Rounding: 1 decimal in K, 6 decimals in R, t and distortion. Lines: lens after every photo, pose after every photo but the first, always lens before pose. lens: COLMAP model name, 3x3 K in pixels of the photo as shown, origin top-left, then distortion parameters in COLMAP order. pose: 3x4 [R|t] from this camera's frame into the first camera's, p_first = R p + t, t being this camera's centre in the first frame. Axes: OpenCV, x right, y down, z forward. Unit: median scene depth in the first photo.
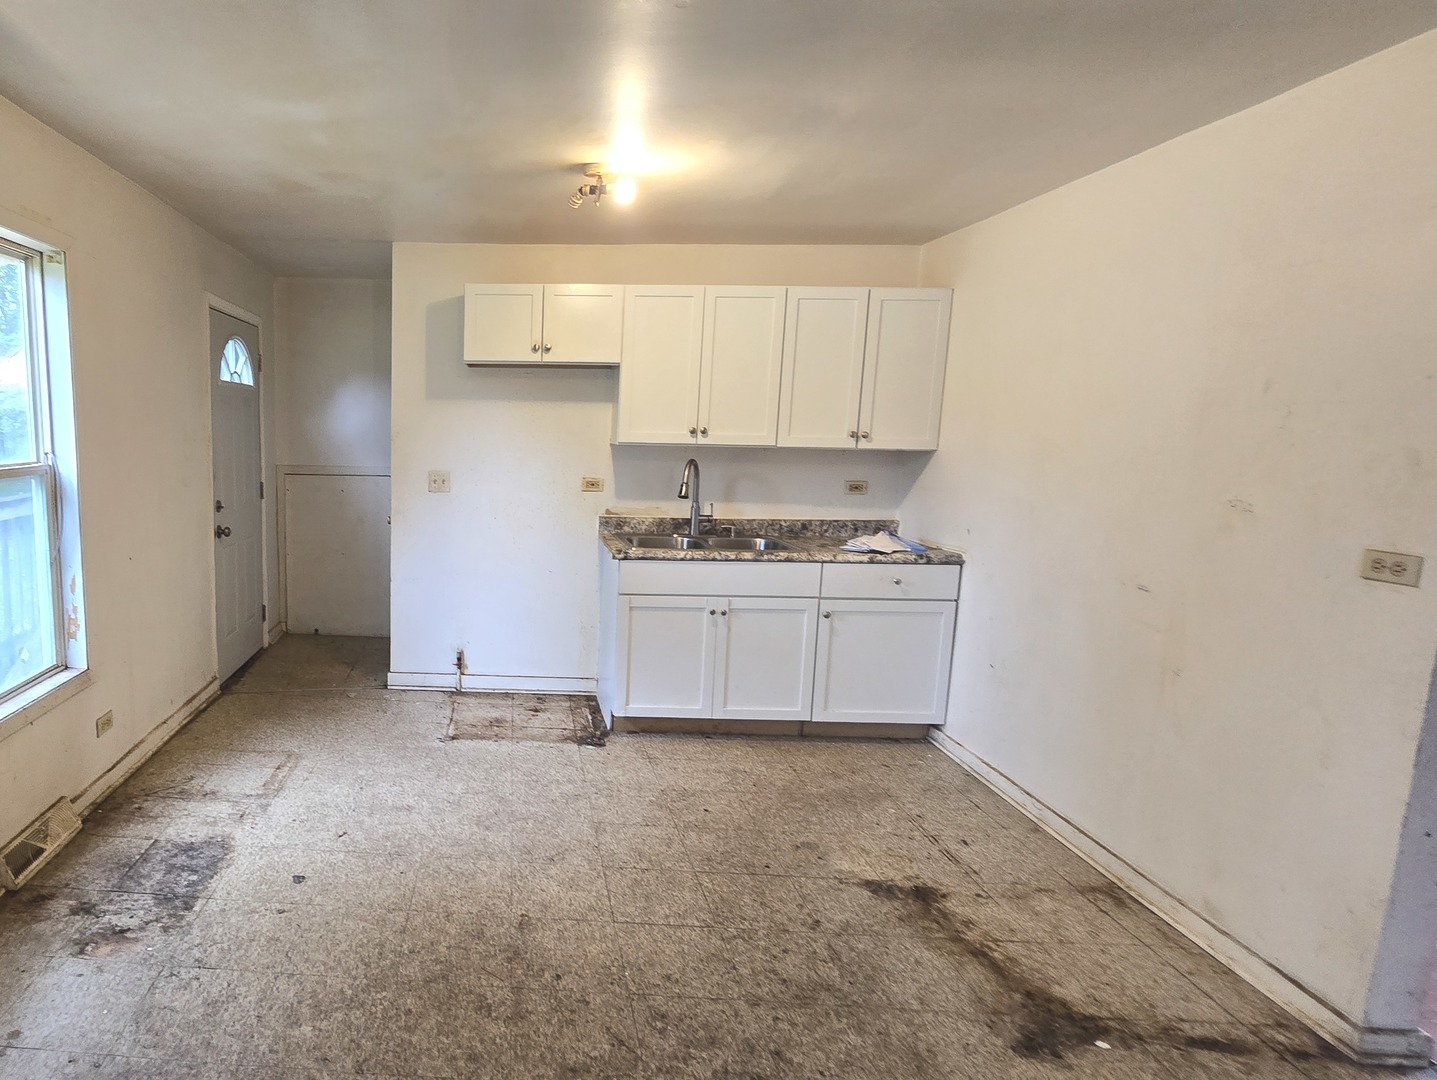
lens RADIAL K [[817.4, 0, 719.2], [0, 817.4, 539.6], [0, 0, 1]] dist [-0.012252, 0.009147]
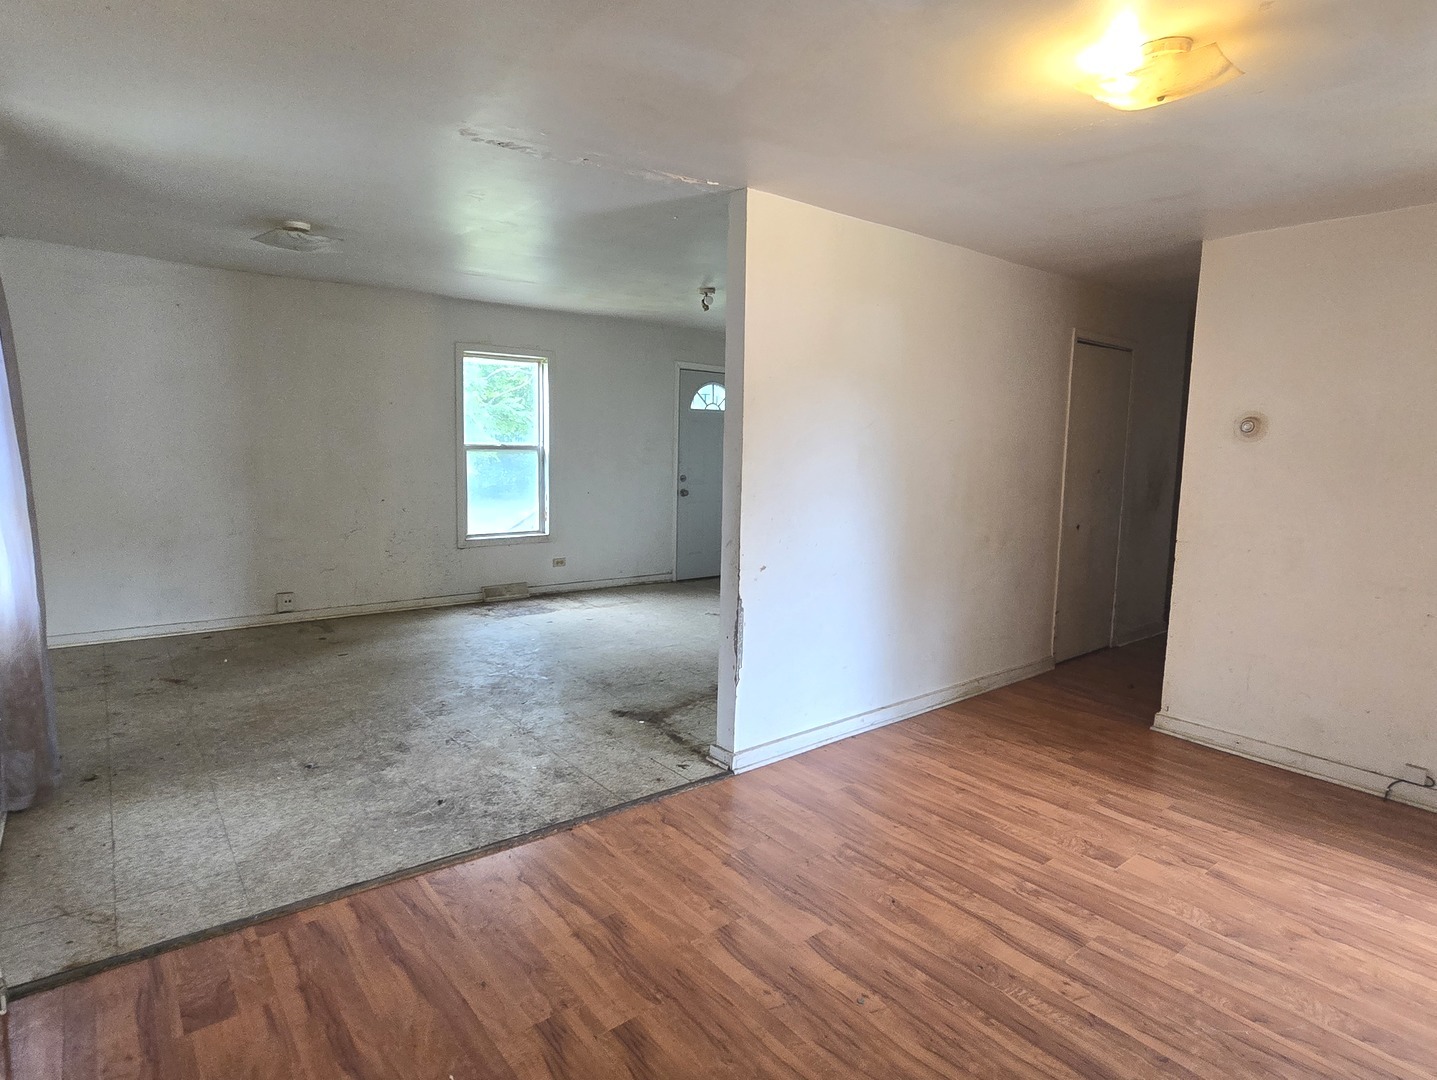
lens RADIAL K [[766.4, 0, 728.2], [0, 766.4, 545.3], [0, 0, 1]] dist [0.003529, -0.004796]
pose [[0.667373, 0.103165, -0.737543, 1.009480], [-0.111749, 0.993018, 0.037783, 0.042209], [0.736292, 0.057204, 0.674242, -0.083168]]
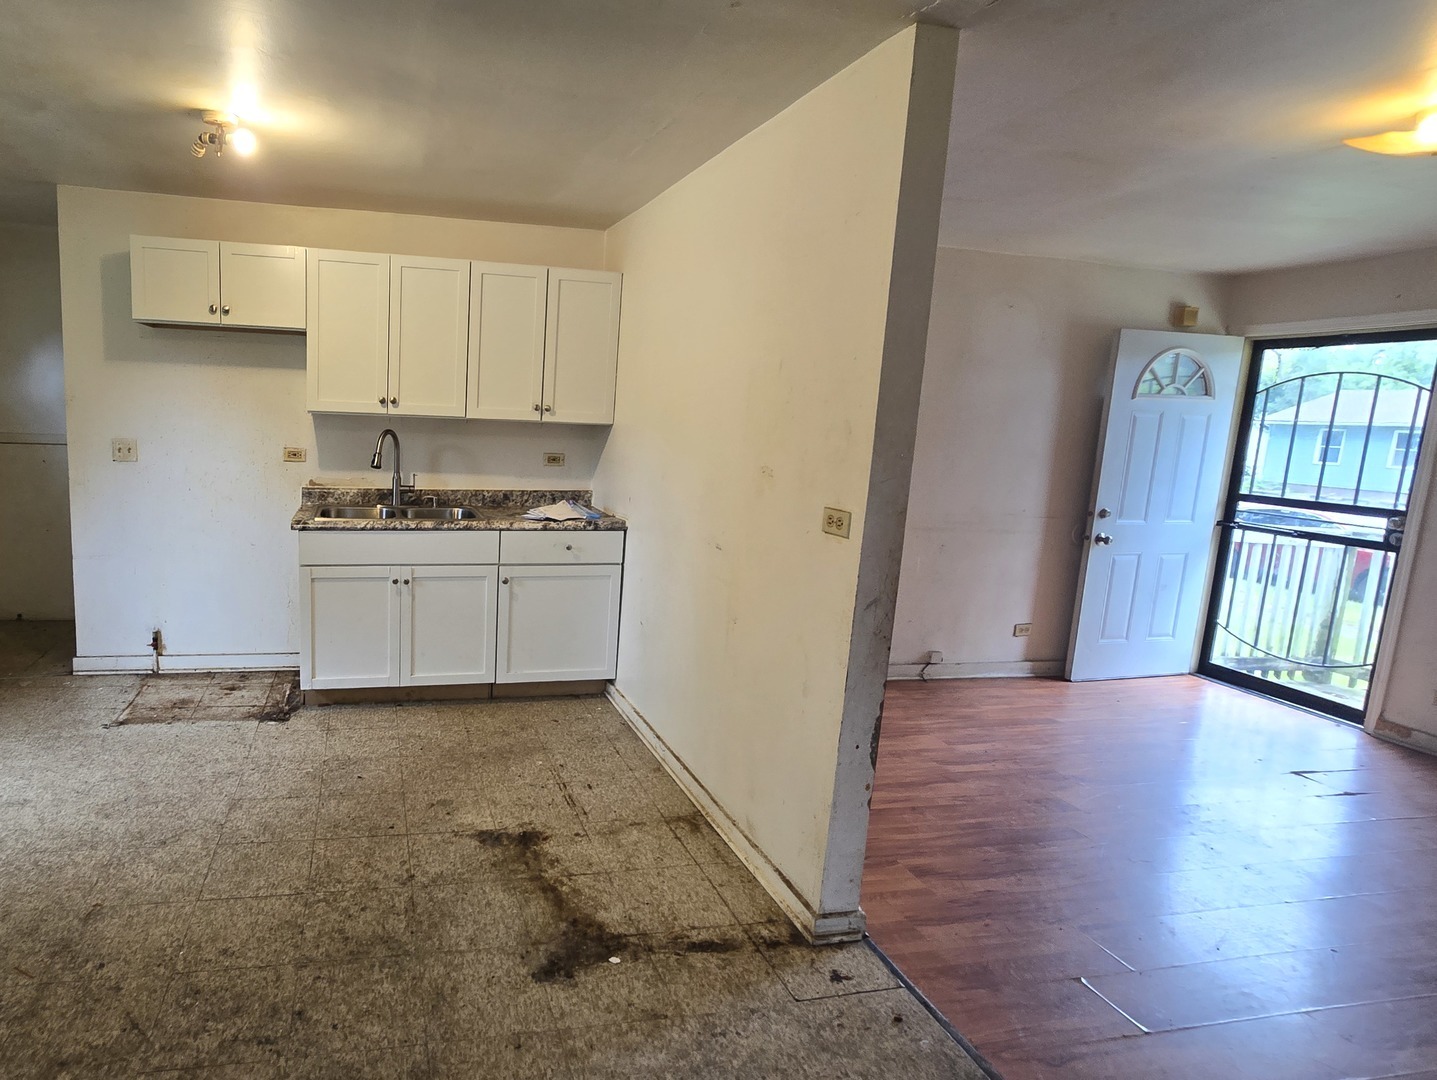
lens RADIAL K [[766.4, 0, 716.6], [0, 766.4, 533.2], [0, 0, 1]] dist [0.003529, -0.004796]
pose [[0.972367, -0.012106, 0.233143, 0.186331], [0.006324, 0.999654, 0.025531, 0.009608], [-0.233372, -0.023351, 0.972107, -0.012814]]
